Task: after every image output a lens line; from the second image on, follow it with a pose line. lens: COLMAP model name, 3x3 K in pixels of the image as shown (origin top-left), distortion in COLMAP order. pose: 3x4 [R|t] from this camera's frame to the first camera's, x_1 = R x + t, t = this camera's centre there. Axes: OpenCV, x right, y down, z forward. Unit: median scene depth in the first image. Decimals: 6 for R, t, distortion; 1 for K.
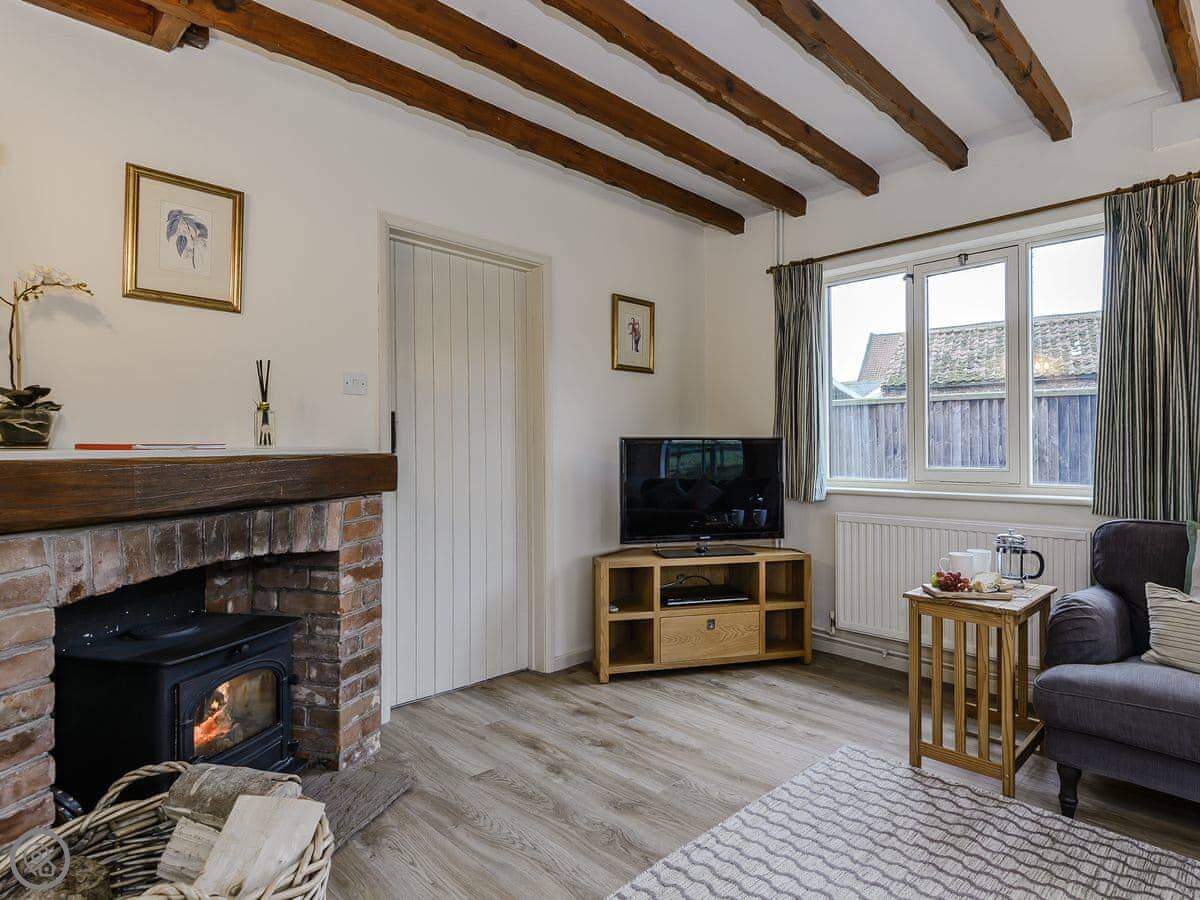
lens RADIAL K [[680.2, 0, 661.8], [0, 680.2, 456.9], [0, 0, 1]] dist [0.001036, -0.004294]
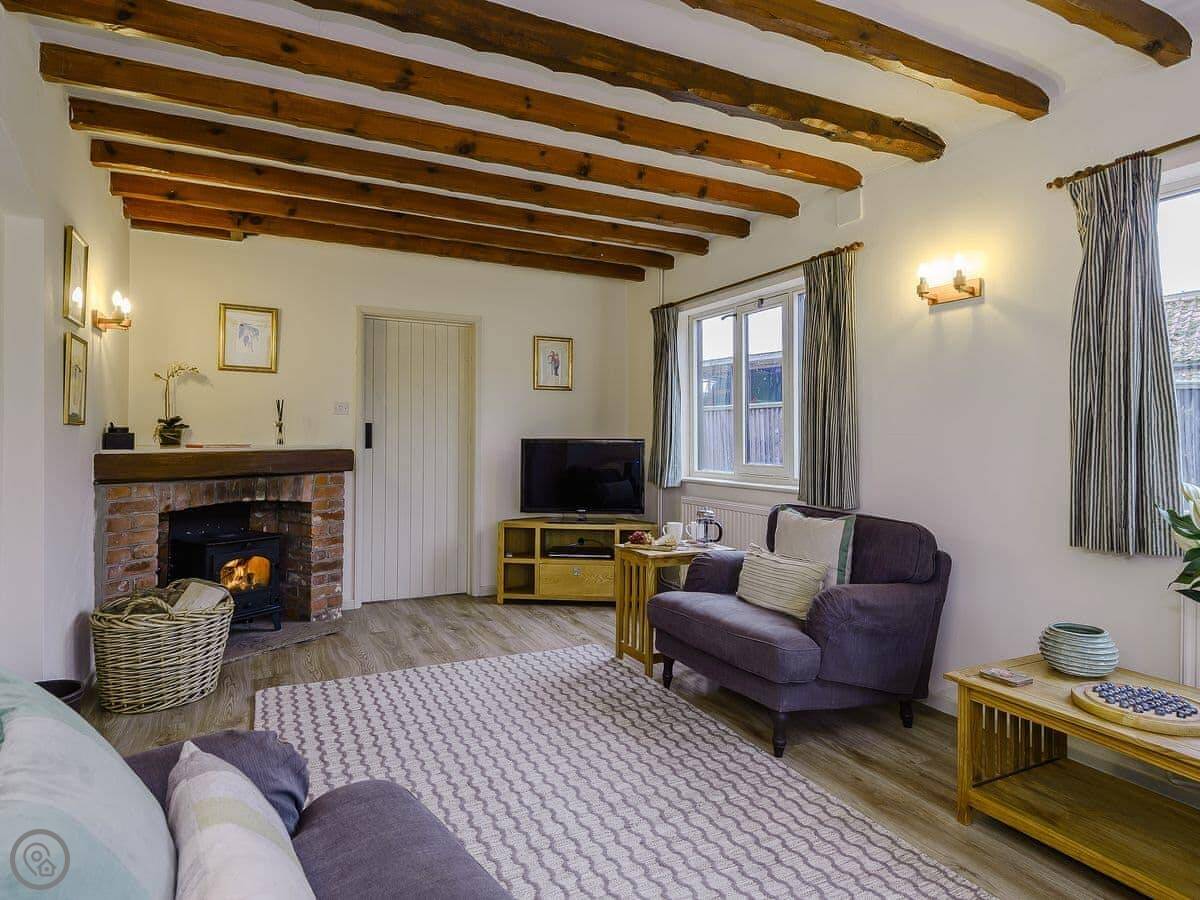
lens RADIAL K [[699.1, 0, 603.4], [0, 699.1, 441.0], [0, 0, 1]] dist [0.002118, 0.000564]
pose [[0.939402, 0.009995, -0.342671, 0.907549], [-0.011747, 0.999926, -0.003039, -0.030660], [0.342616, 0.006881, 0.939450, -0.506049]]
